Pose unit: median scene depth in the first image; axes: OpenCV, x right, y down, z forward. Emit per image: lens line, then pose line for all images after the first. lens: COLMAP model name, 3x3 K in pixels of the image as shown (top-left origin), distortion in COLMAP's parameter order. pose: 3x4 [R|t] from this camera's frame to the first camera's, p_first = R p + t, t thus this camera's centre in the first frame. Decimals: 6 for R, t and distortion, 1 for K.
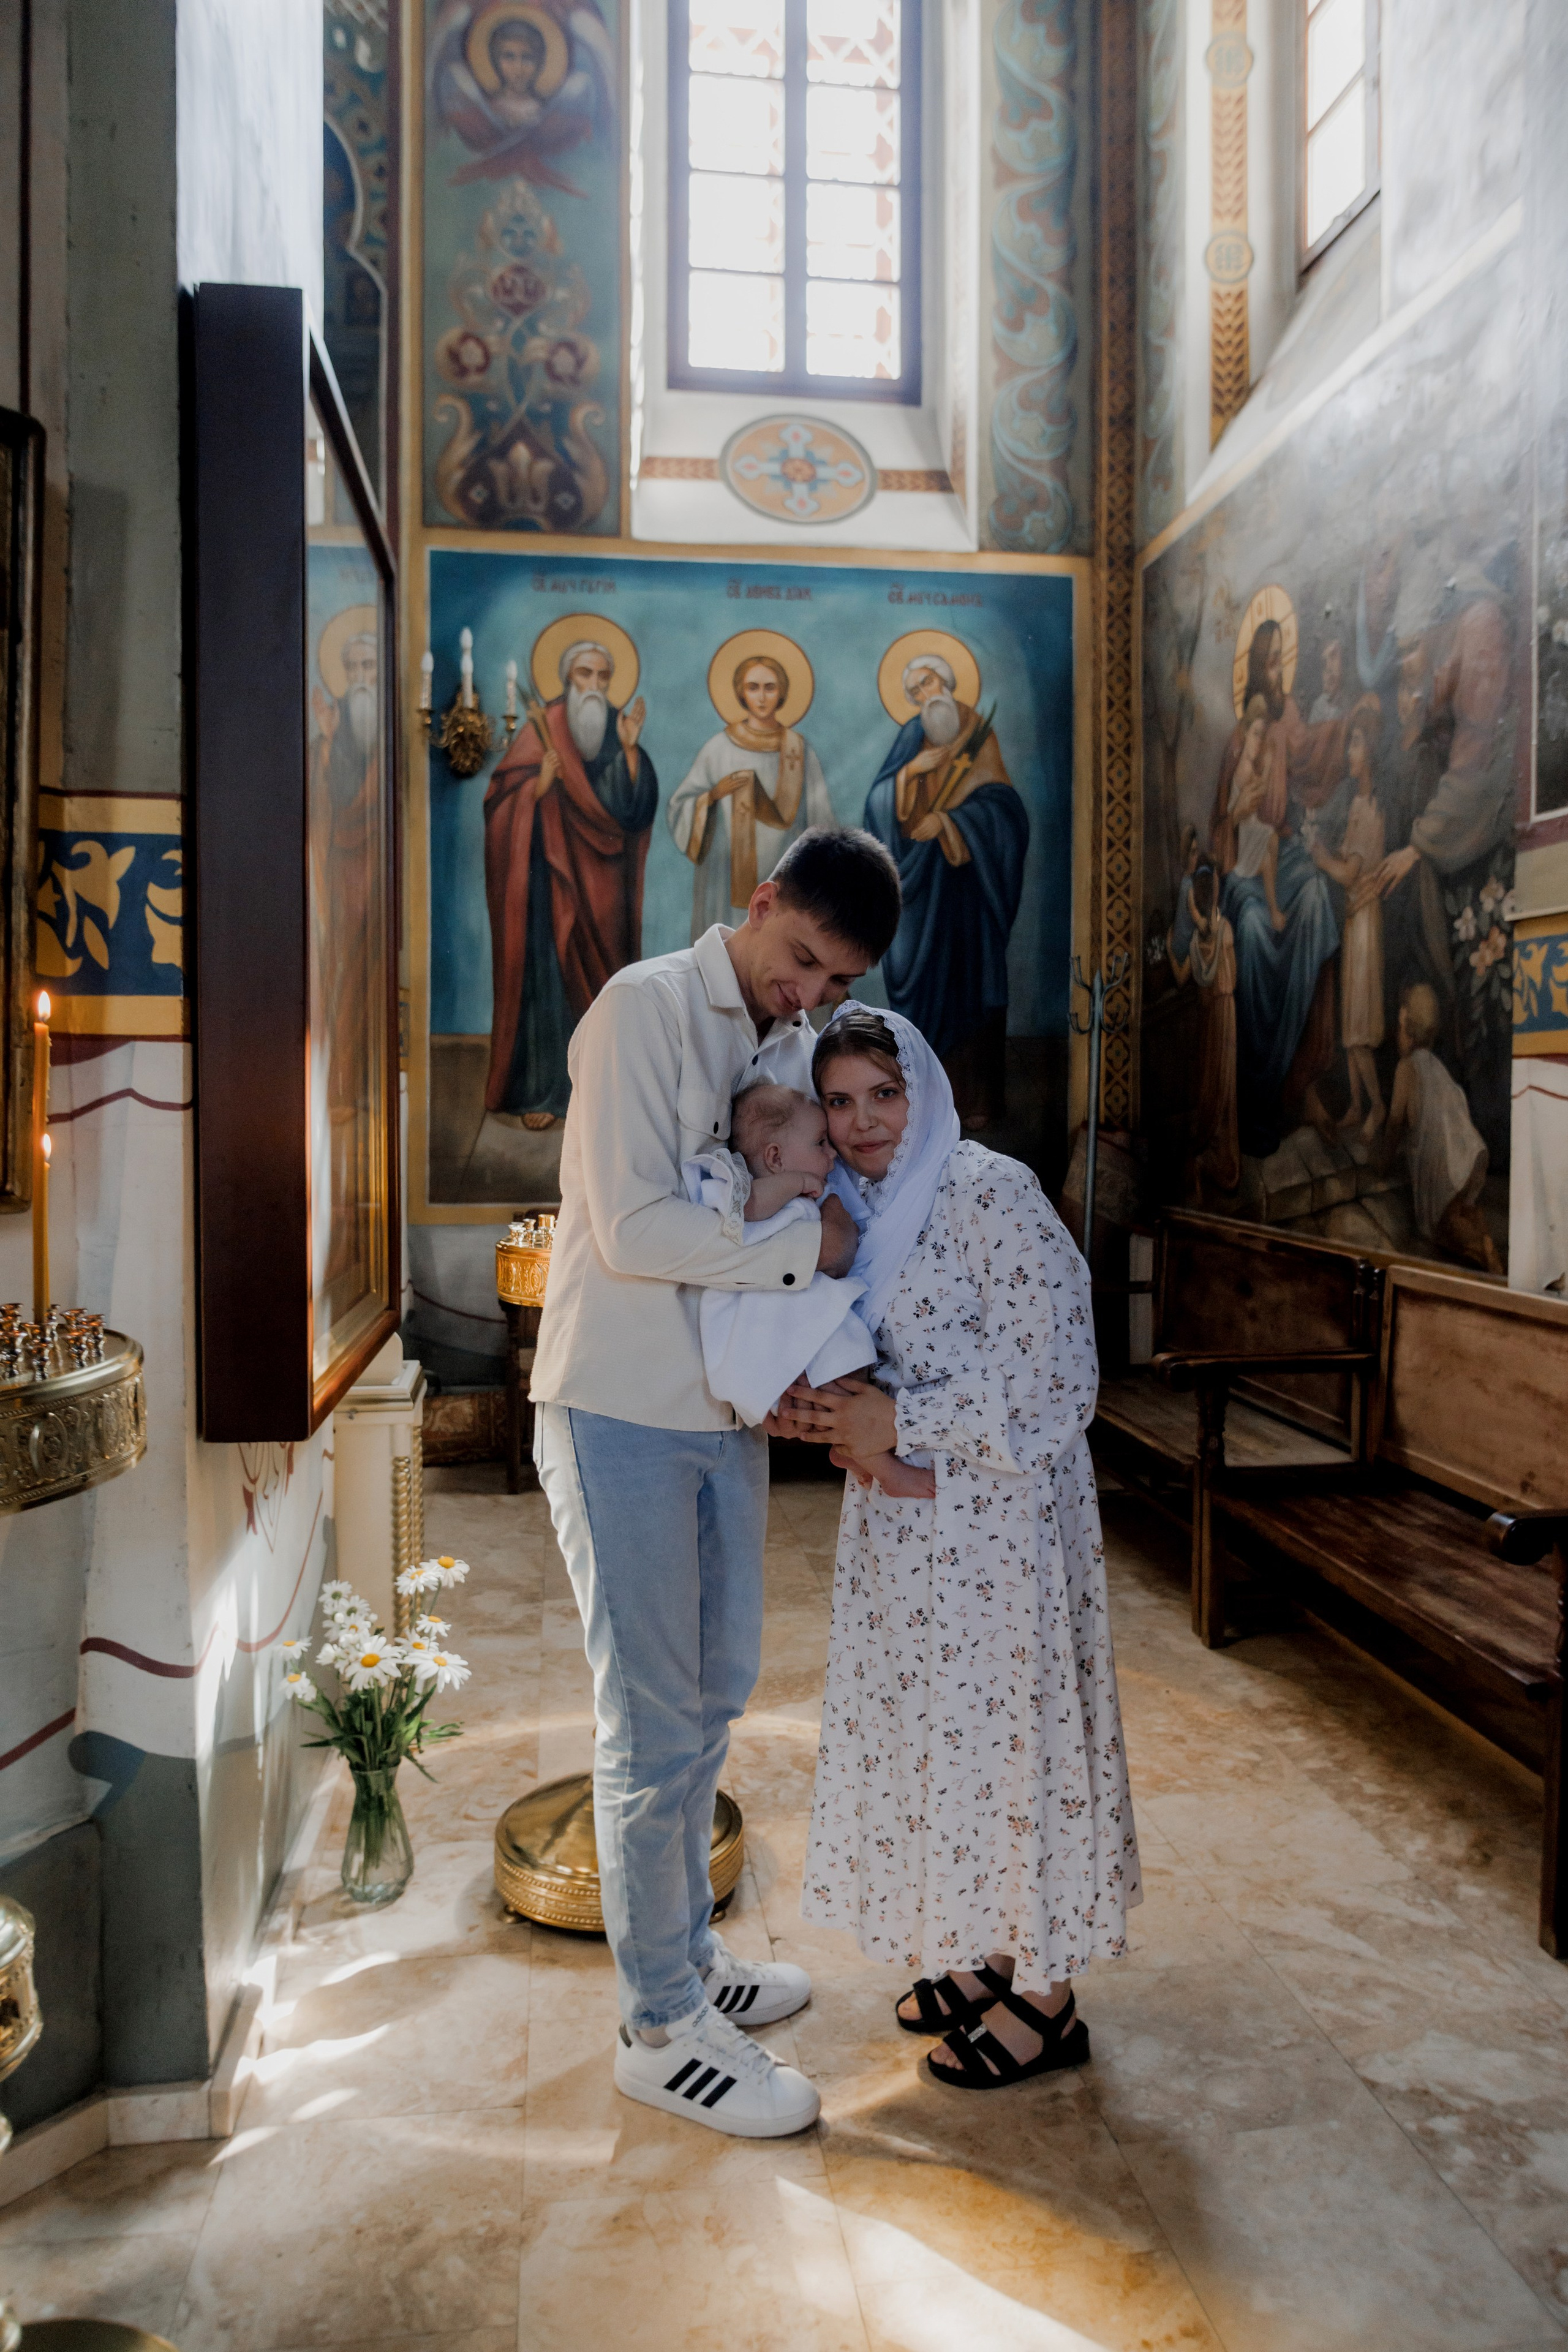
lens RADIAL K [[1557.0, 0, 800.3], [0, 1557.0, 1122.1], [0, 0, 1]] dist [-0.001586, -0.007593]
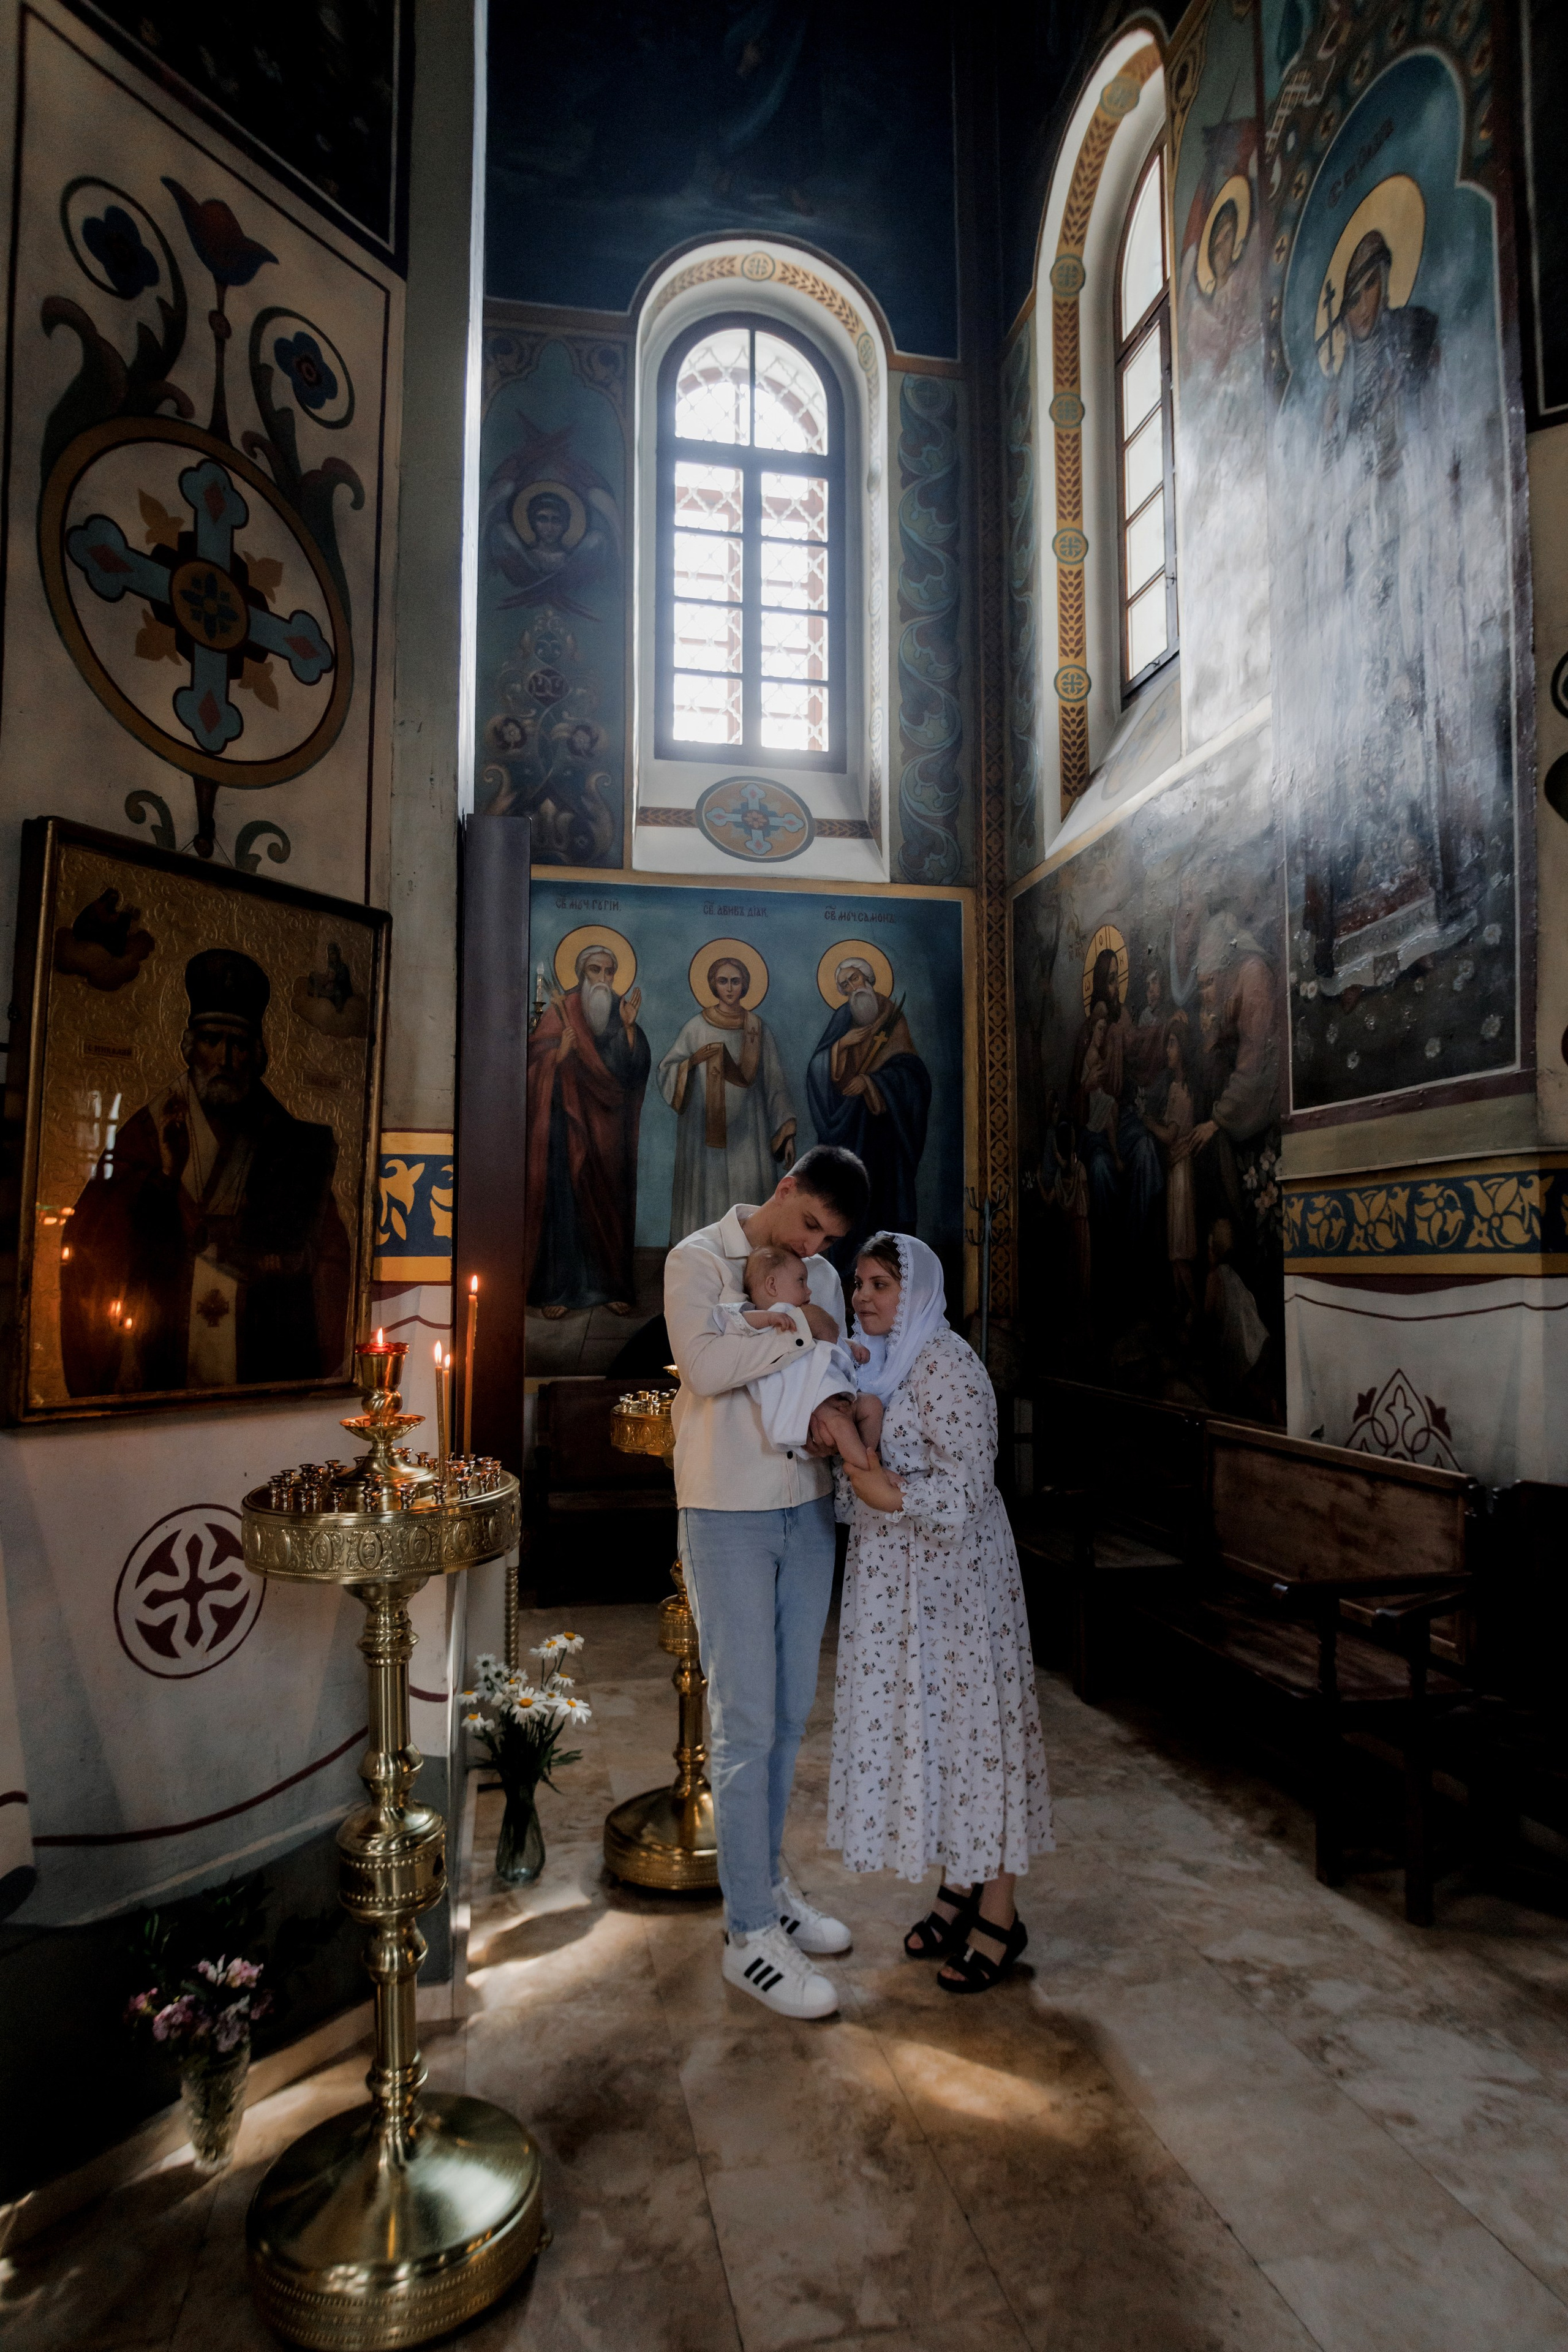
lens RADIAL K [[1360.7, 0, 794.5], [0, 1360.7, 1177.4], [0, 0, 1]] dist [0.001028, 0.000980]
pose [[0.997674, 0.001485, 0.068149, -0.060468], [0.004459, 0.996200, -0.086976, -0.016526], [-0.068019, 0.087078, 0.993877, -0.170441]]
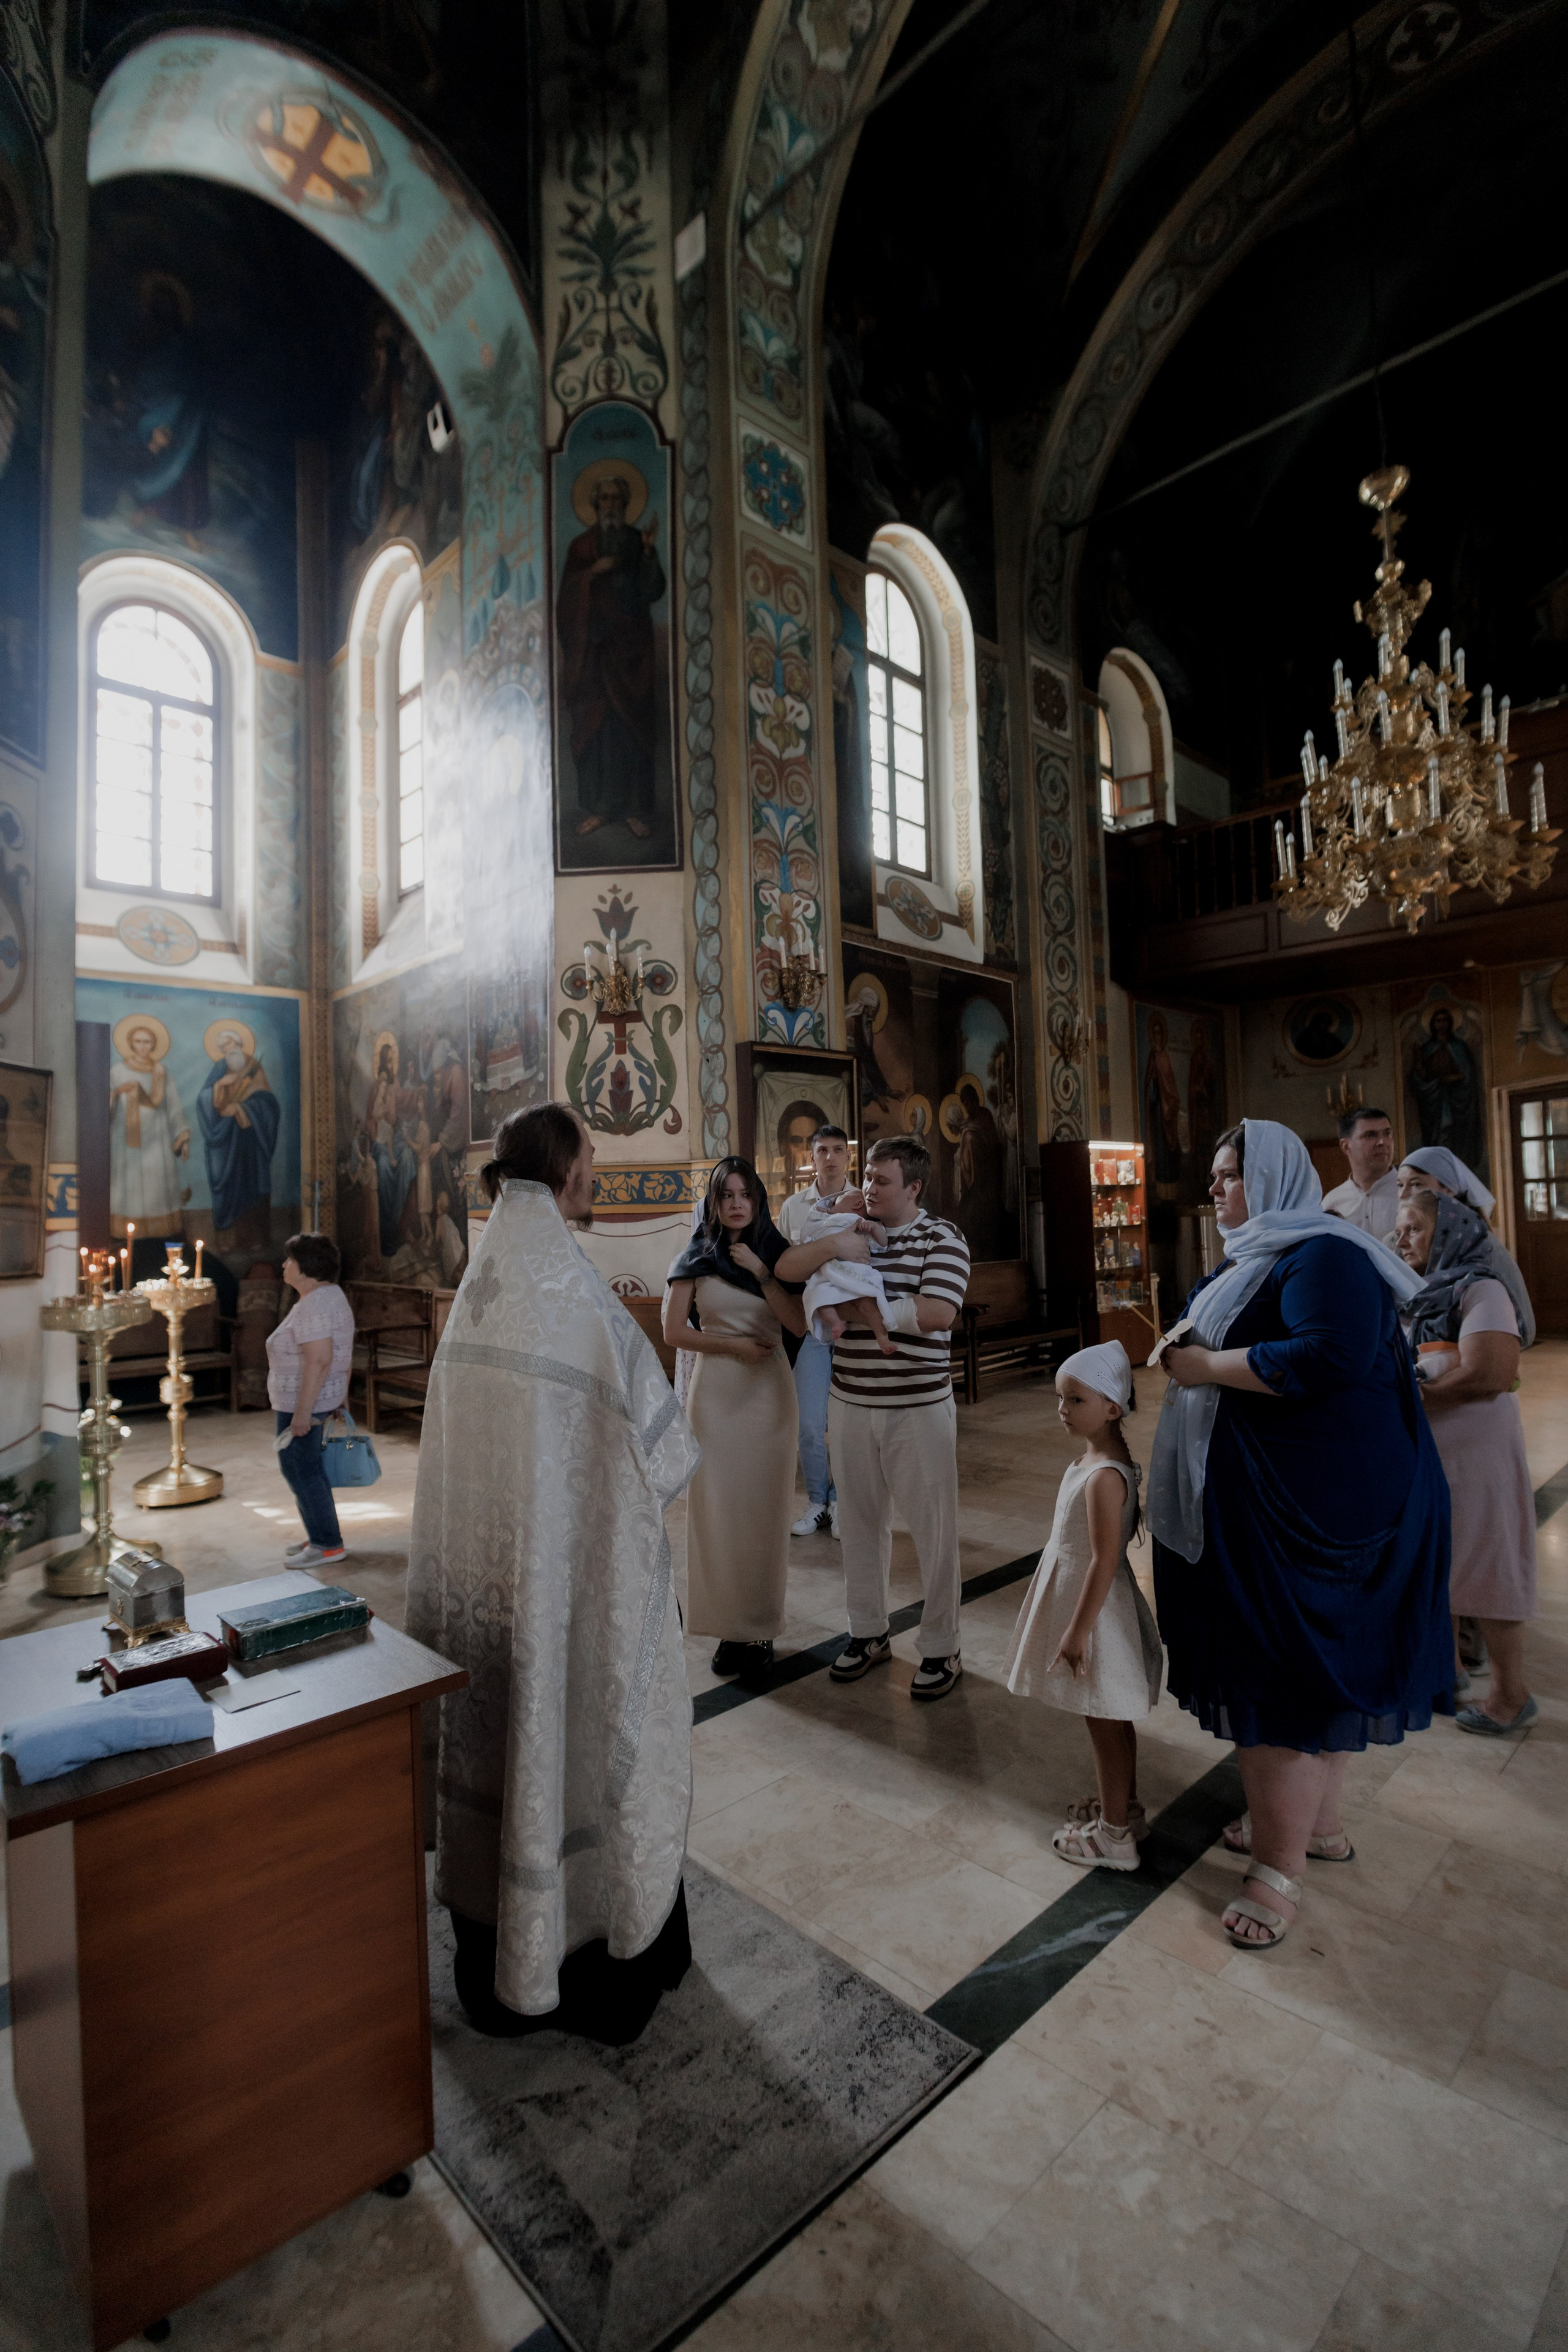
lens RADIAL K [[1122.1, 0, 785.3], [0, 1122.1, 1173.4], [0, 0, 1]] dist [-0.037570, 0.002140]
pose [[0.816108, -0.005732, 0.577872, -0.225922], [0.041547, 0.997945, -0.048777, 0.003471], [-0.576405, 0.063816, 0.814669, -0.855158]]
